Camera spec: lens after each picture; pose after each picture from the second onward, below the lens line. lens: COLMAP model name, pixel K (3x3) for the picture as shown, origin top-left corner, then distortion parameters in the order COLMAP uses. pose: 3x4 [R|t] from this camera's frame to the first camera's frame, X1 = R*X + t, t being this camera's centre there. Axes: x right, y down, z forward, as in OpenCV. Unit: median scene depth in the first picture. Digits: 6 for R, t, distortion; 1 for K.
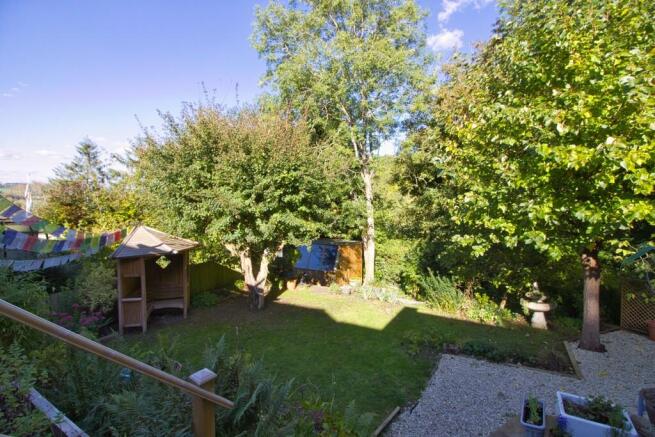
lens RADIAL K [[304.8, 0, 321.2], [0, 304.8, 202.6], [0, 0, 1]] dist [-0.000525, -0.000450]
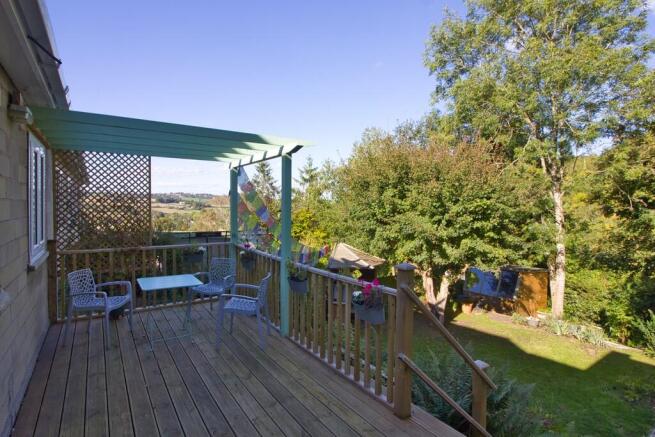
lens RADIAL K [[328.8, 0, 325.9], [0, 328.8, 216.7], [0, 0, 1]] dist [-0.005946, -0.006641]
pose [[0.912413, 0.025067, -0.408503, -0.099902], [-0.020318, 0.999666, 0.015962, -0.038935], [0.408767, -0.006264, 0.912617, -0.176968]]
